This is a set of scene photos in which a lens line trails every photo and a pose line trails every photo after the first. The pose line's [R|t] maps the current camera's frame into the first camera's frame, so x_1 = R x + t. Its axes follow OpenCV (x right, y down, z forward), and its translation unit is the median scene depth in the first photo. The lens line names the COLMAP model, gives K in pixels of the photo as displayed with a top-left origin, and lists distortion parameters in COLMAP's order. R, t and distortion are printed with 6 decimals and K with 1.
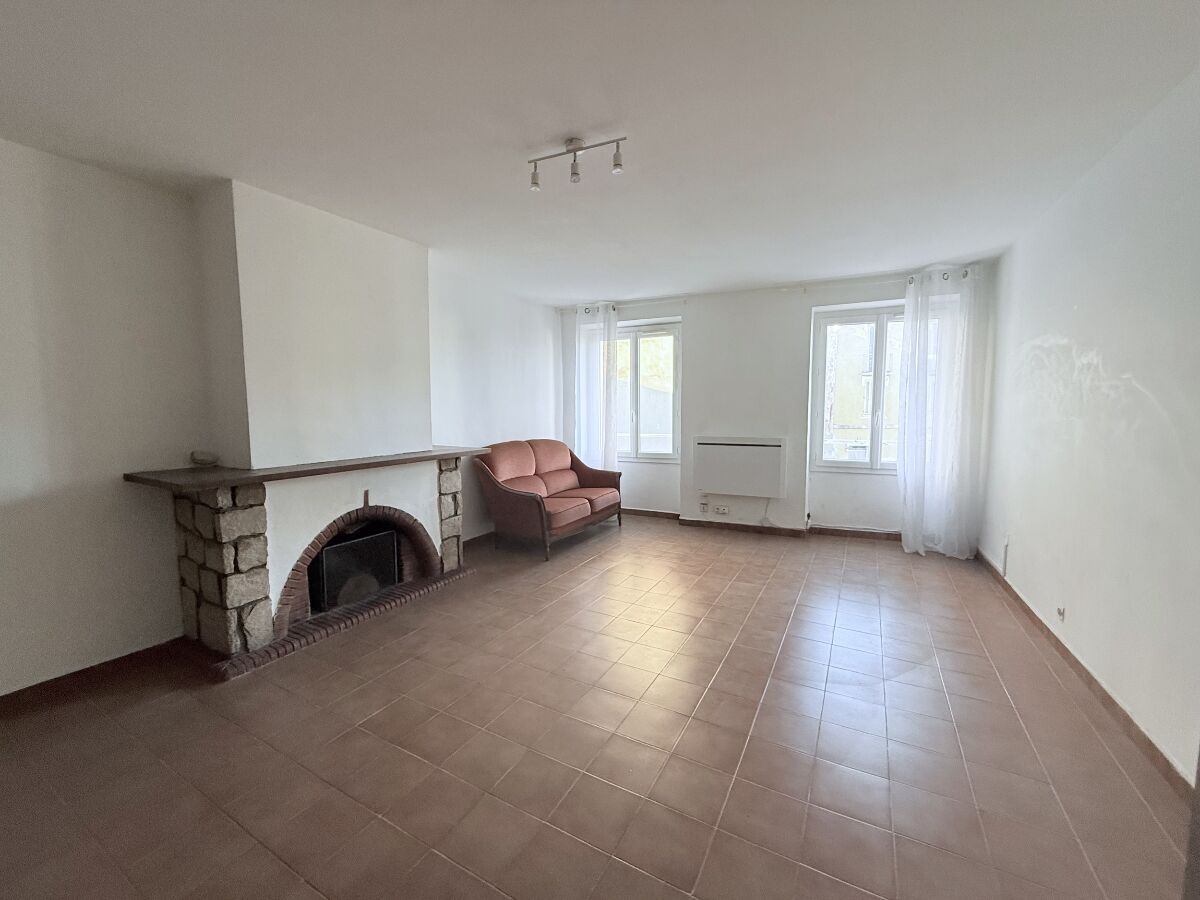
lens RADIAL K [[478.1, 0, 595.5], [0, 478.1, 448.2], [0, 0, 1]] dist [-0.004667, 0.000526]
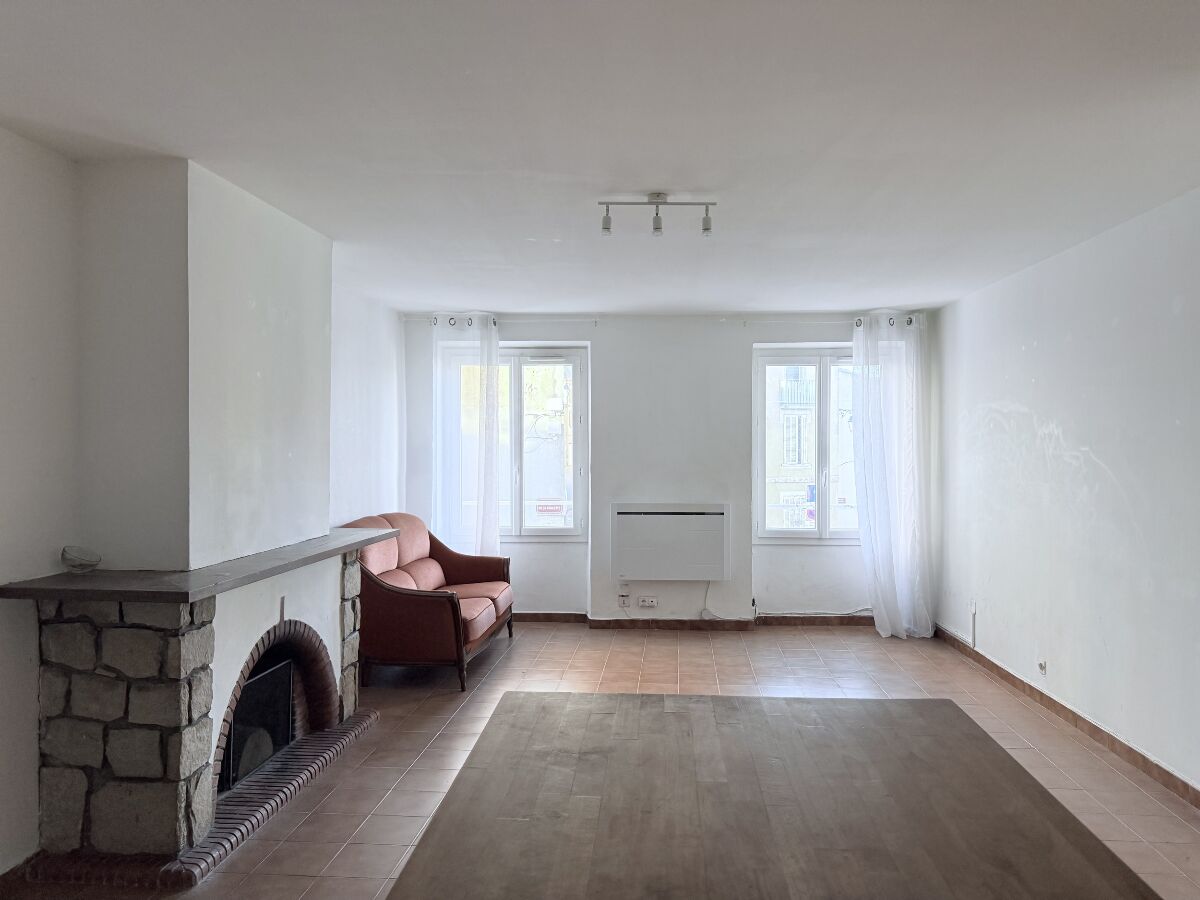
lens RADIAL K [[842.4, 0, 599.3], [0, 842.4, 453.6], [0, 0, 1]] dist [0.071840, -0.085047]
pose [[0.912419, 0.003067, 0.409245, -0.436077], [0.029076, 0.996959, -0.072298, -0.010618], [-0.408223, 0.077865, 0.909556, -0.223828]]
